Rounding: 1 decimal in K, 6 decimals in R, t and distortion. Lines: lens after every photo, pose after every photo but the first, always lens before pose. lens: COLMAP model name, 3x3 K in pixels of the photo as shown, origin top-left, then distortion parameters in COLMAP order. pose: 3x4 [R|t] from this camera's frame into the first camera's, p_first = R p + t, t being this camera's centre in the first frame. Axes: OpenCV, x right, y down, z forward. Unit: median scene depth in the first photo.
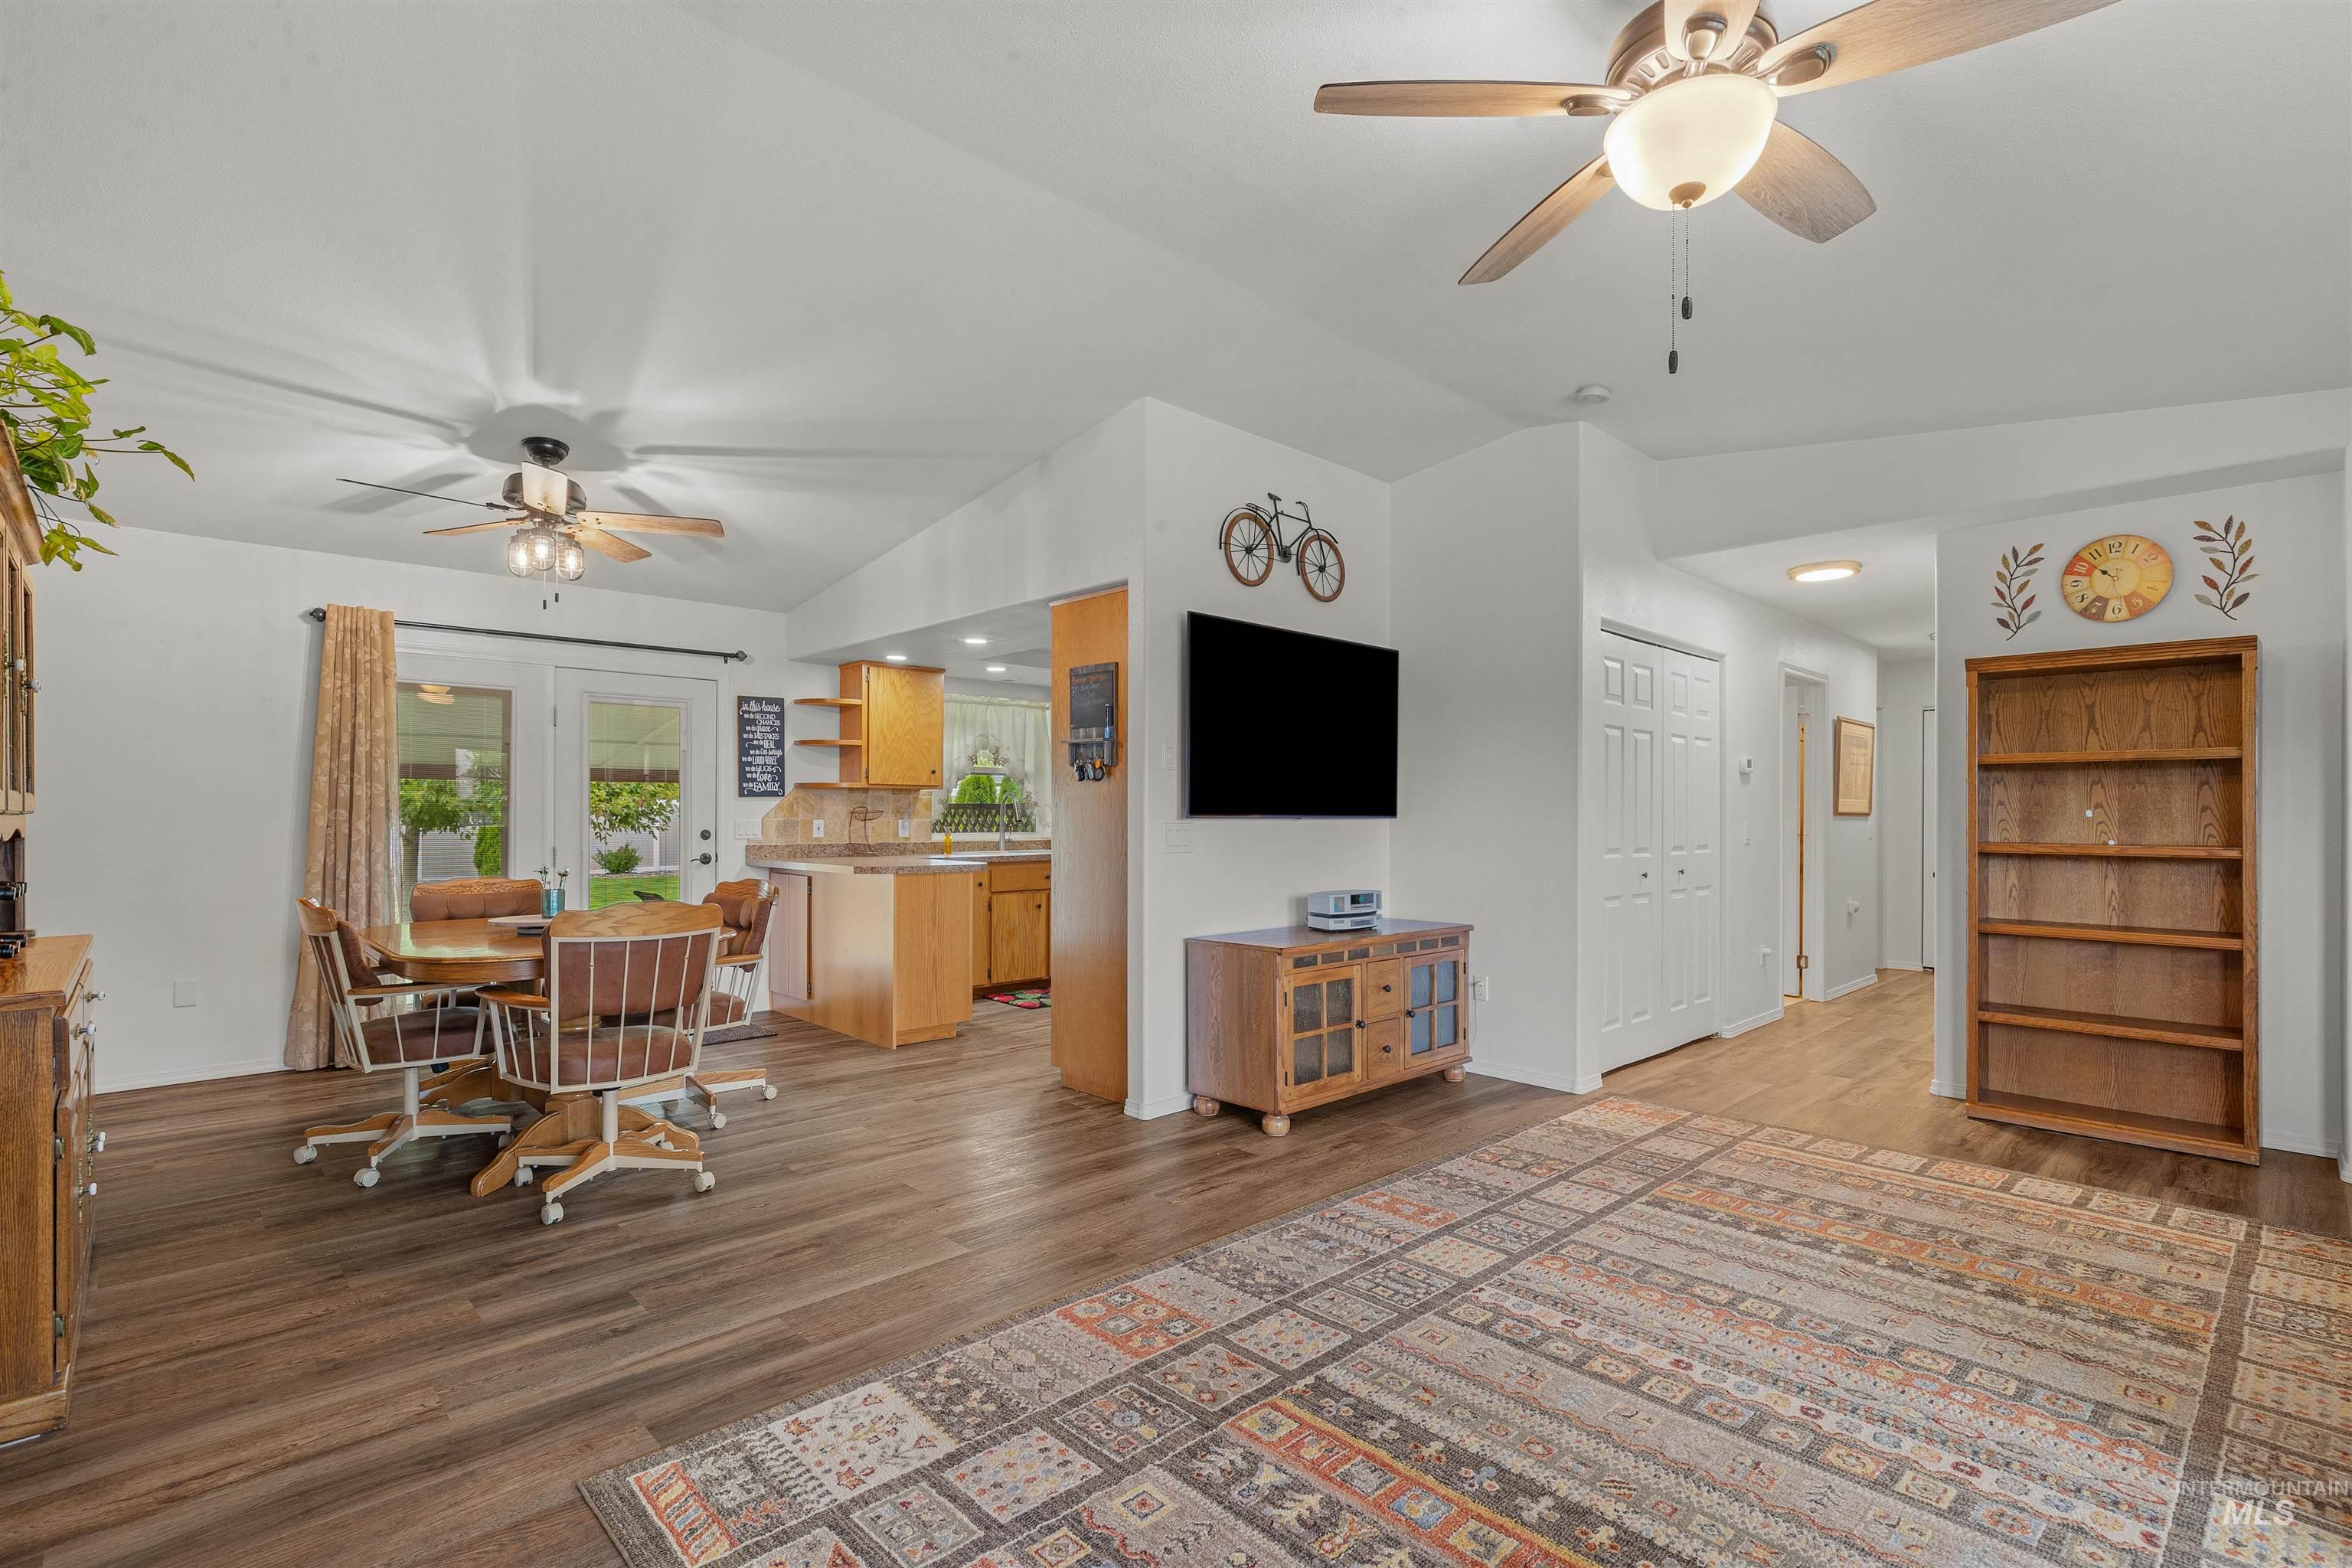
lens RADIAL K [[1092.3, 0, 1182.1], [0, 1092.3, 814.5], [0, 0, 1]] dist [-0.001510, 0.001158]
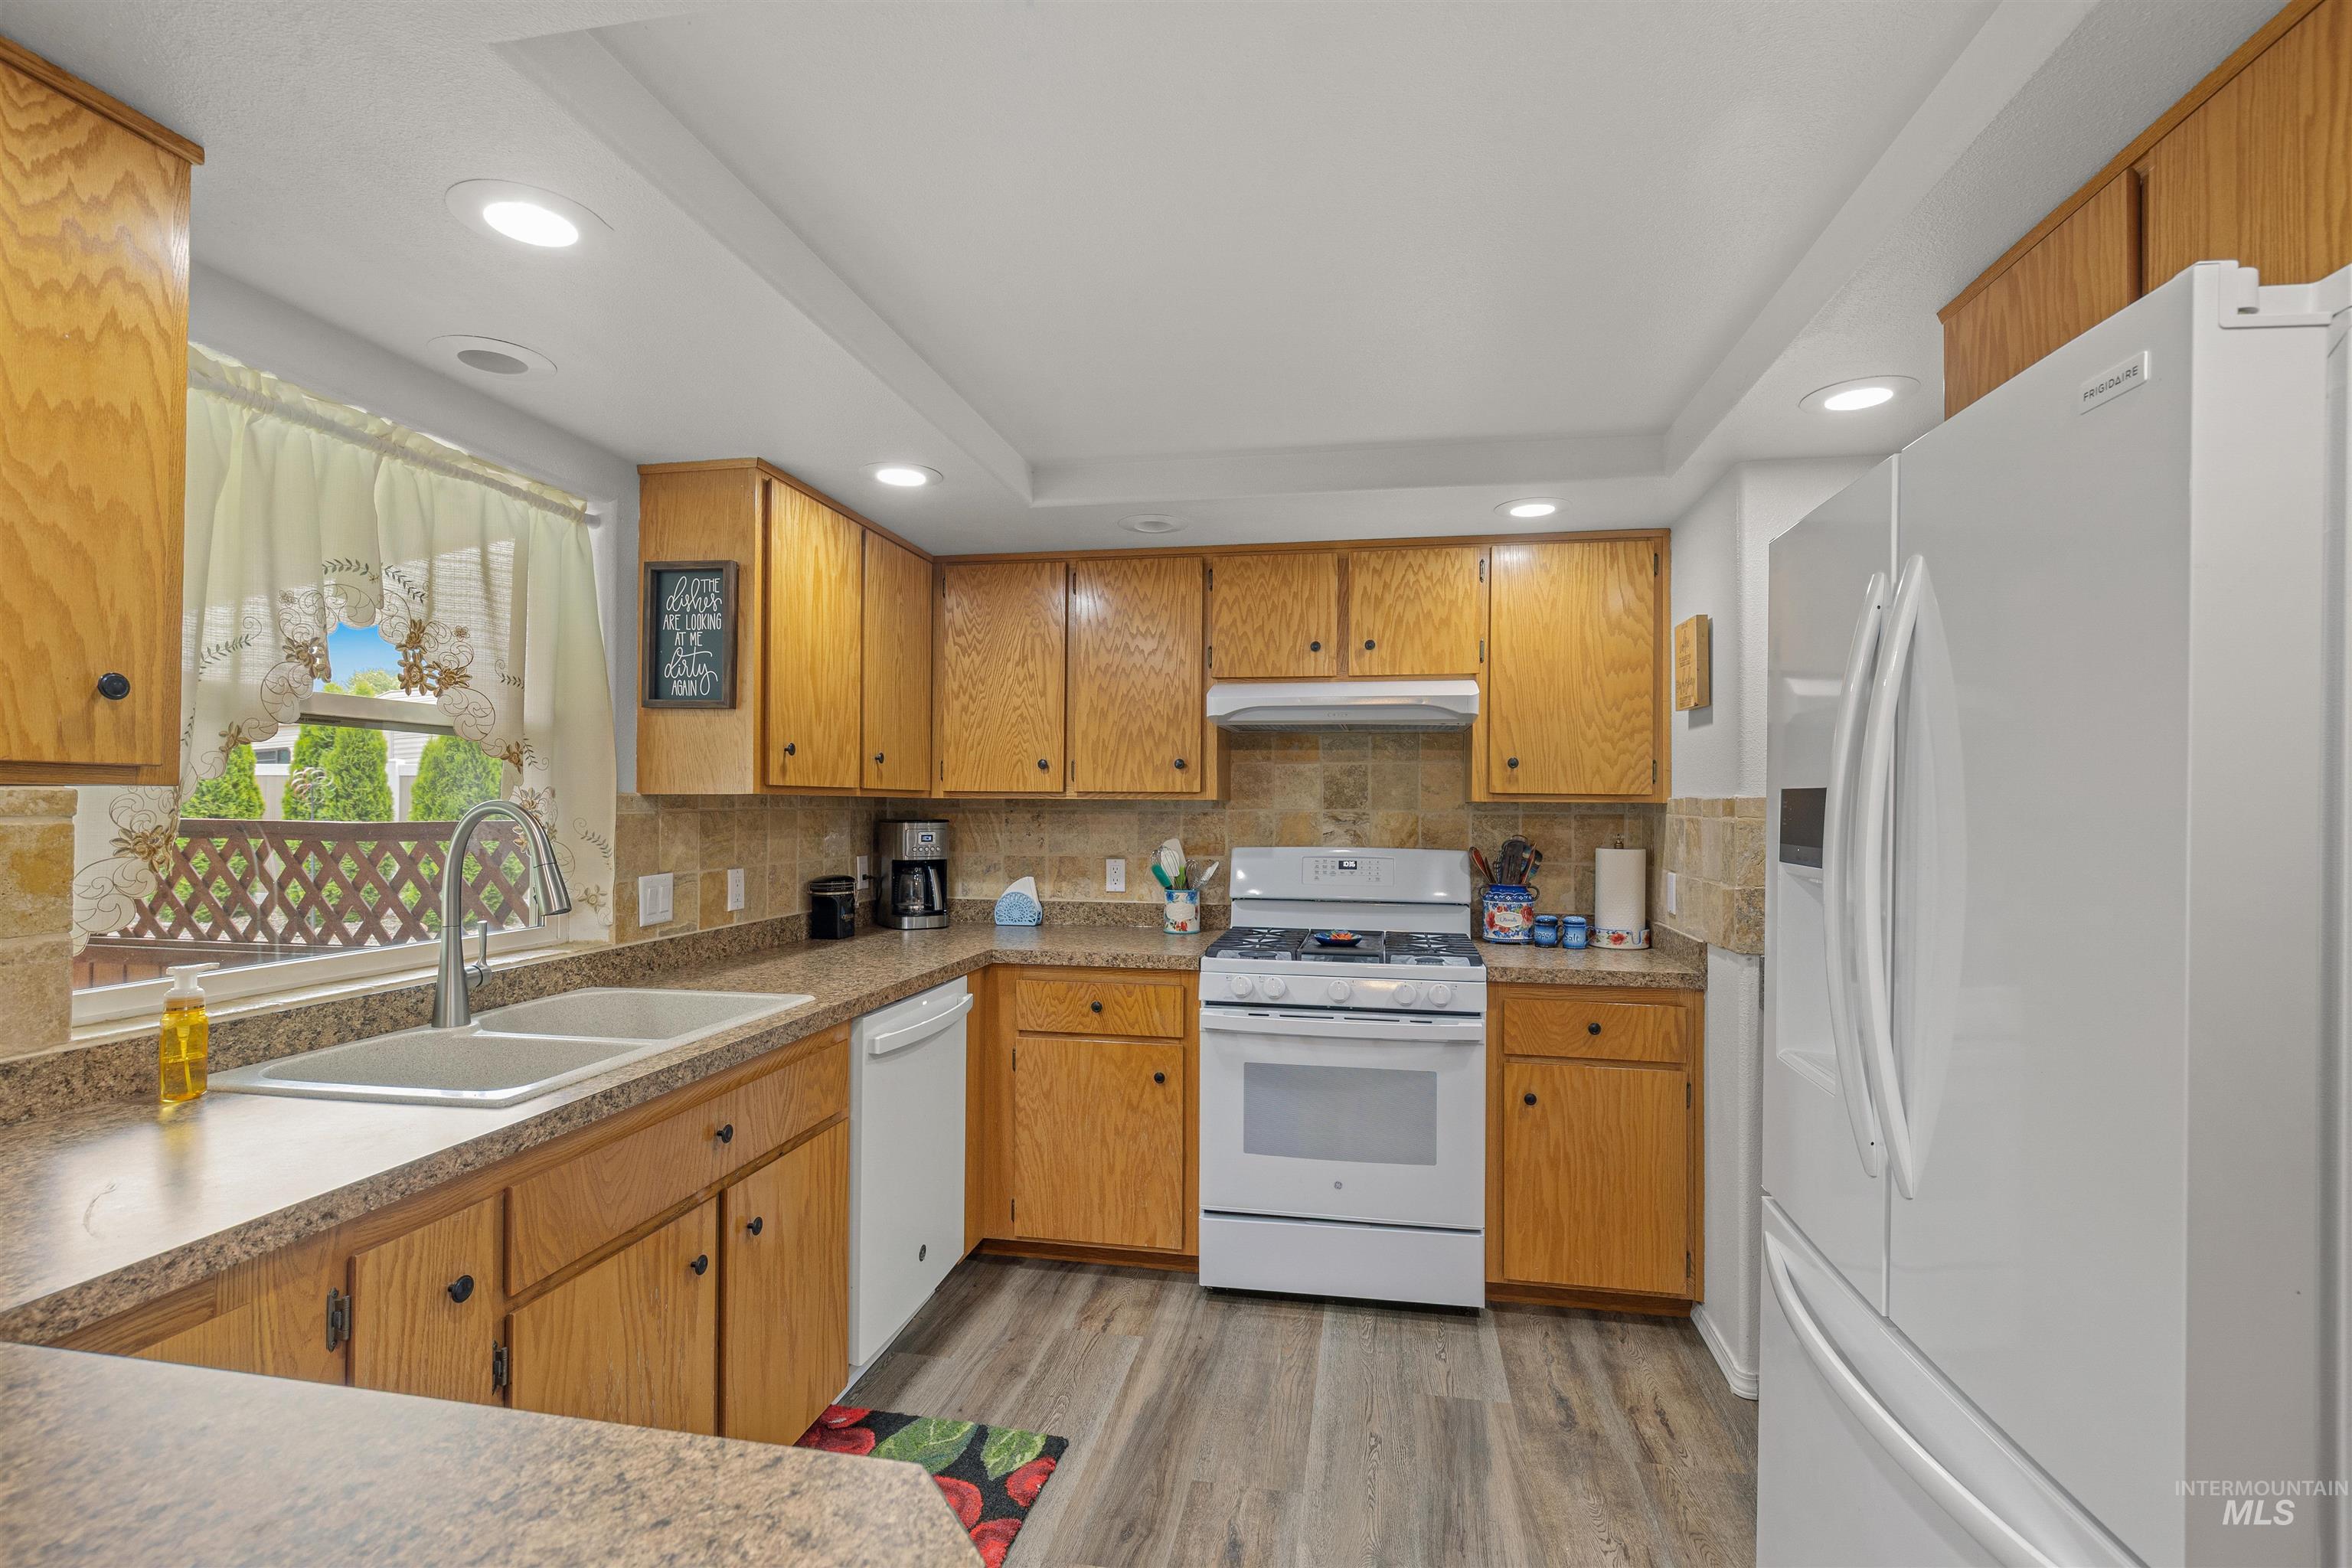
lens RADIAL K [[1061.0, 0, 1178.5], [0, 1061.0, 791.9], [0, 0, 1]] dist [-0.004450, 0.001126]
pose [[0.810474, 0.008031, 0.585720, -0.335903], [-0.004442, 0.999962, -0.007565, -0.038933], [-0.585758, 0.003530, 0.810478, 1.364230]]
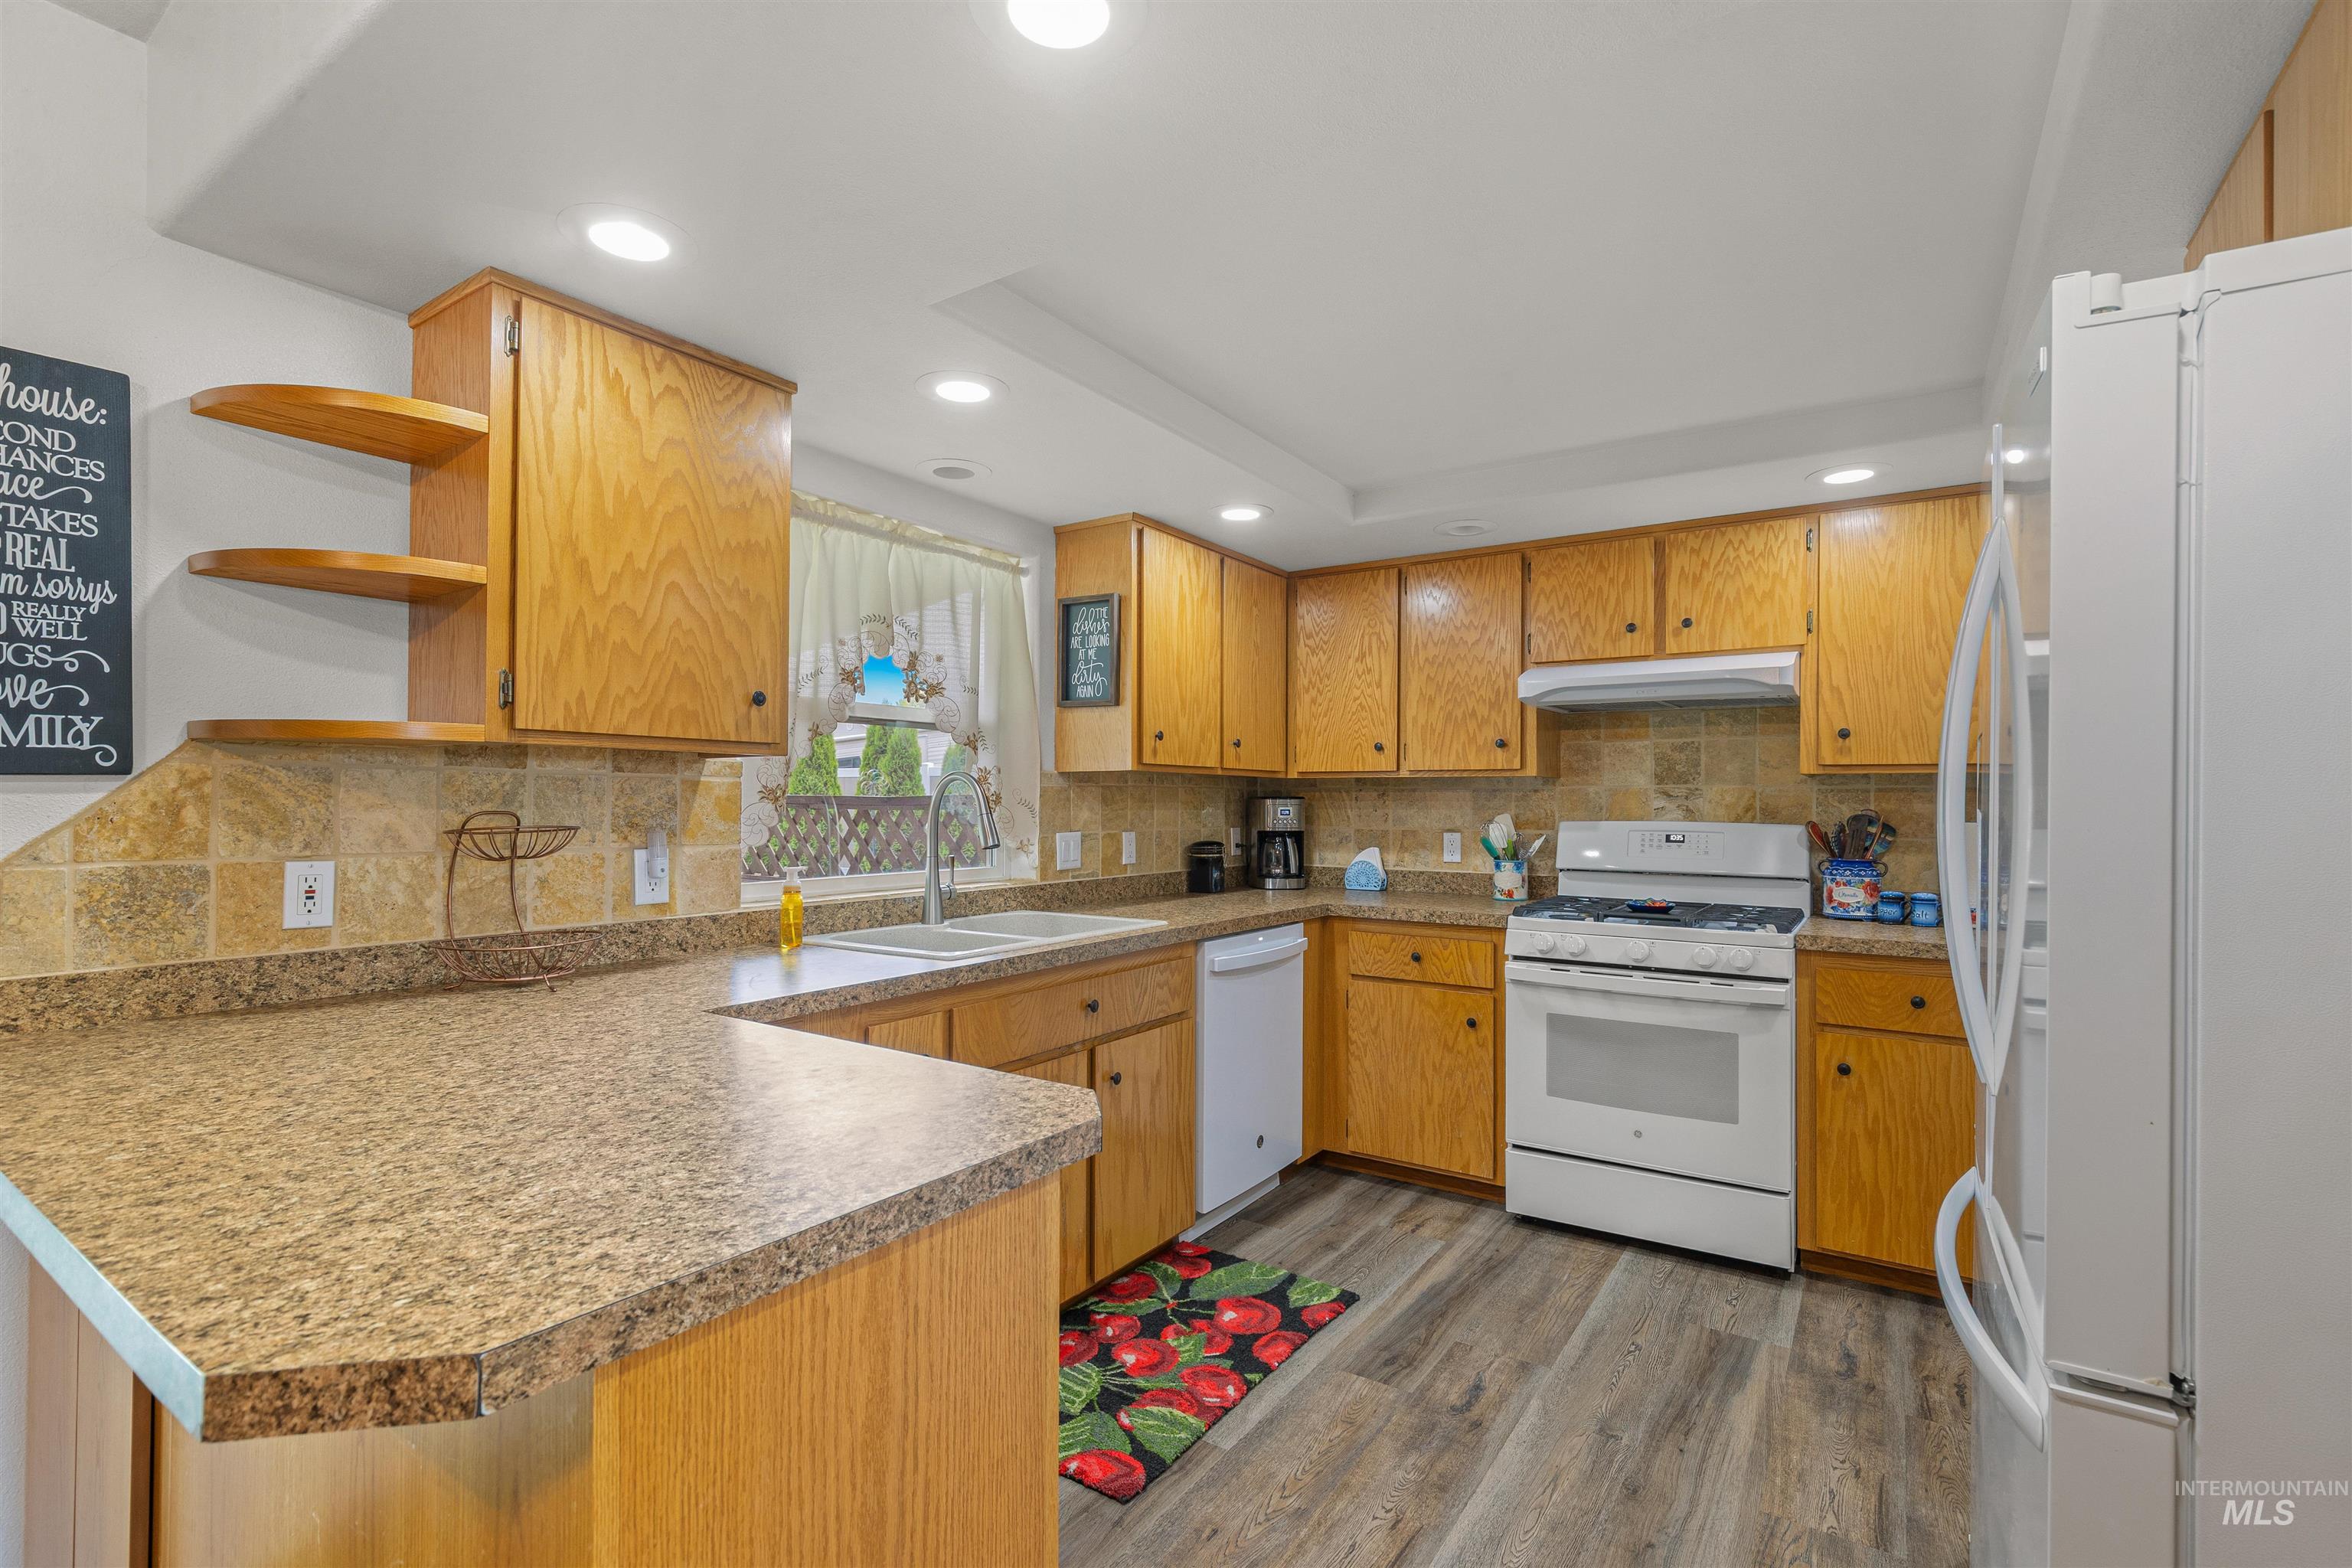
lens RADIAL K [[1063.2, 0, 1184.9], [0, 1063.2, 792.7], [0, 0, 1]] dist [-0.002954, 0.001518]
pose [[0.975557, 0.003187, 0.219721, -0.312623], [-0.001929, 0.999980, -0.005943, -0.019090], [-0.219736, 0.005374, 0.975545, 1.209717]]
